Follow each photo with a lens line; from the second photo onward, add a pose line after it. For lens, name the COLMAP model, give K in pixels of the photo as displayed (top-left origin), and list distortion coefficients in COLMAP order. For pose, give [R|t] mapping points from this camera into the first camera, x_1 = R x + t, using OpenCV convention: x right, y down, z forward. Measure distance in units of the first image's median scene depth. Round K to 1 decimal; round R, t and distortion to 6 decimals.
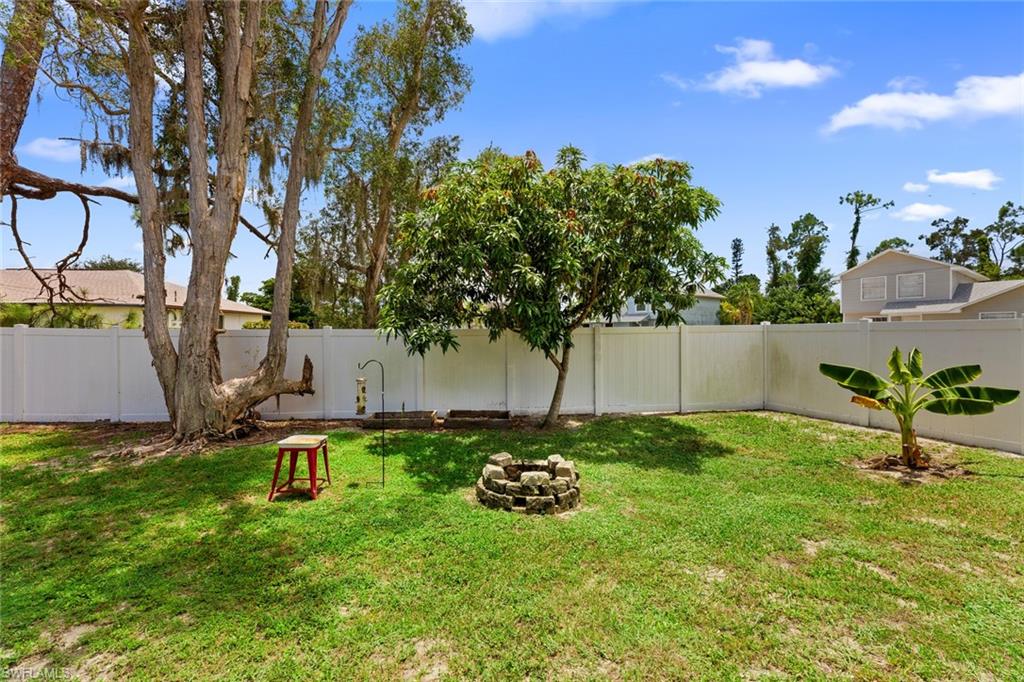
lens RADIAL K [[410.6, 0, 512.0], [0, 410.6, 341.0], [0, 0, 1]] dist [0.000813, 0.000102]
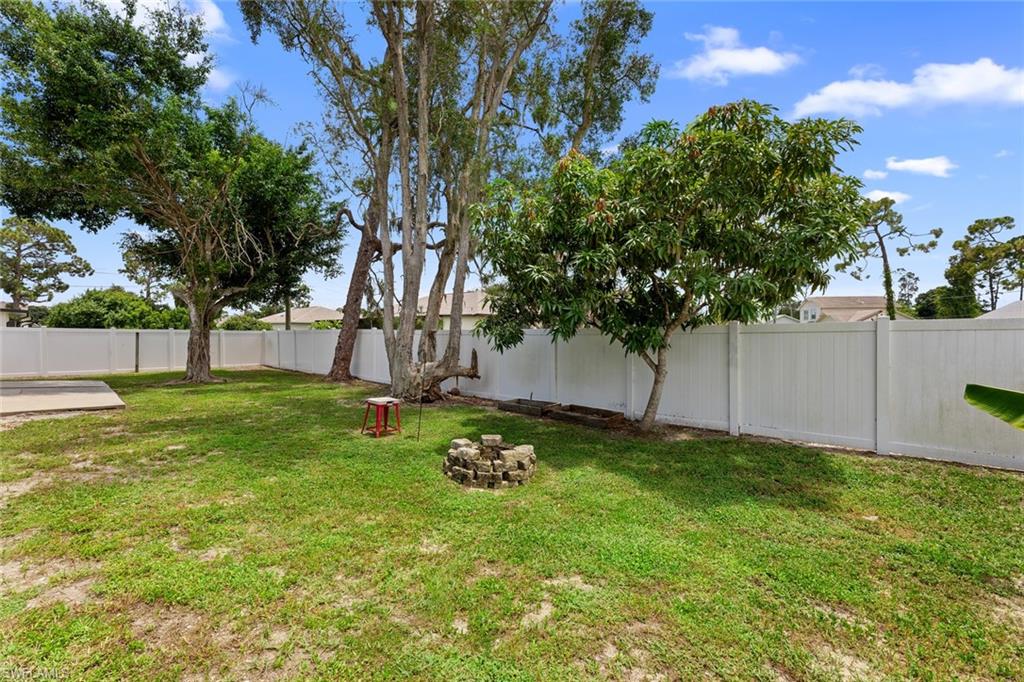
lens RADIAL K [[410.6, 0, 512.0], [0, 410.6, 341.0], [0, 0, 1]] dist [0.000813, 0.000102]
pose [[0.712485, 0.012913, -0.701568, 0.483744], [-0.020060, 0.999797, -0.001971, 0.009113], [0.701400, 0.015478, 0.712599, 0.131752]]
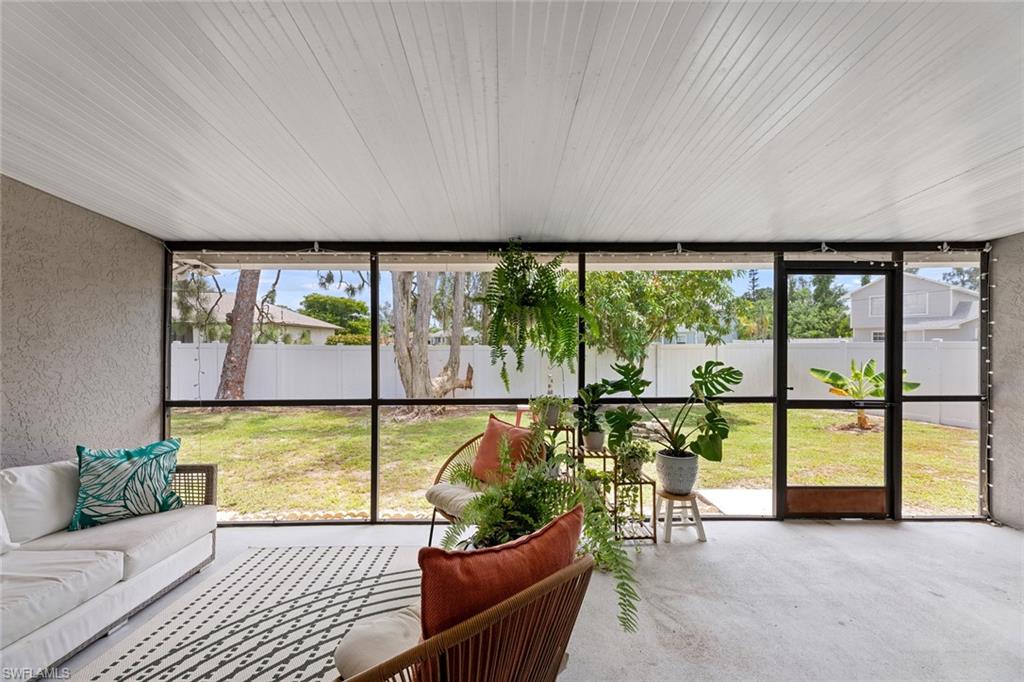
lens RADIAL K [[415.9, 0, 508.8], [0, 415.9, 349.9], [0, 0, 1]] dist [0.002182, 0.000200]
pose [[0.999566, 0.002322, -0.029382, -0.288723], [-0.002467, 0.999985, -0.004913, -0.006182], [0.029370, 0.004984, 0.999556, -0.499627]]
